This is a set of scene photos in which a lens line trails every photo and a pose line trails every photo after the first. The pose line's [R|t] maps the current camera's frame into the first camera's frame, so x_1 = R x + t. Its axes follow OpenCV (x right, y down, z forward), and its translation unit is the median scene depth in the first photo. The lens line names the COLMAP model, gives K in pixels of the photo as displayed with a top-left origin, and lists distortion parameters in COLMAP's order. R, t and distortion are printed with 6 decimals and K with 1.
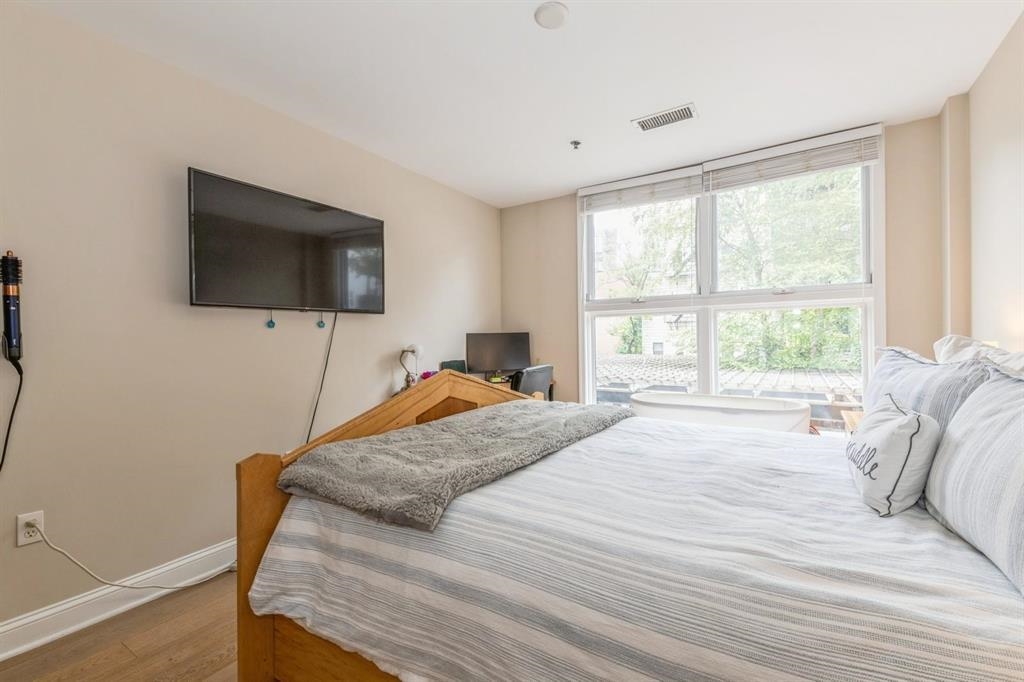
lens RADIAL K [[435.6, 0, 512.9], [0, 435.6, 337.4], [0, 0, 1]] dist [0.029358, -0.009539]
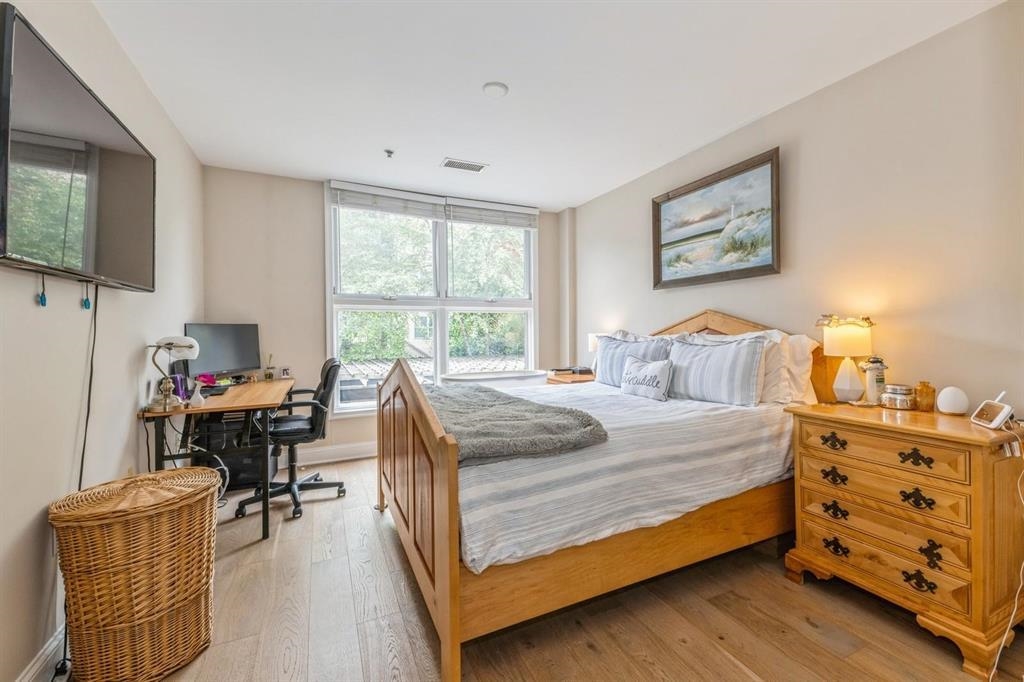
lens RADIAL K [[435.6, 0, 521.5], [0, 435.6, 336.4], [0, 0, 1]] dist [0.029358, -0.009539]
pose [[0.525057, -0.002043, 0.851064, -0.561060], [-0.006350, 0.999960, 0.006318, 0.007364], [-0.851043, -0.008722, 0.525023, 0.126372]]
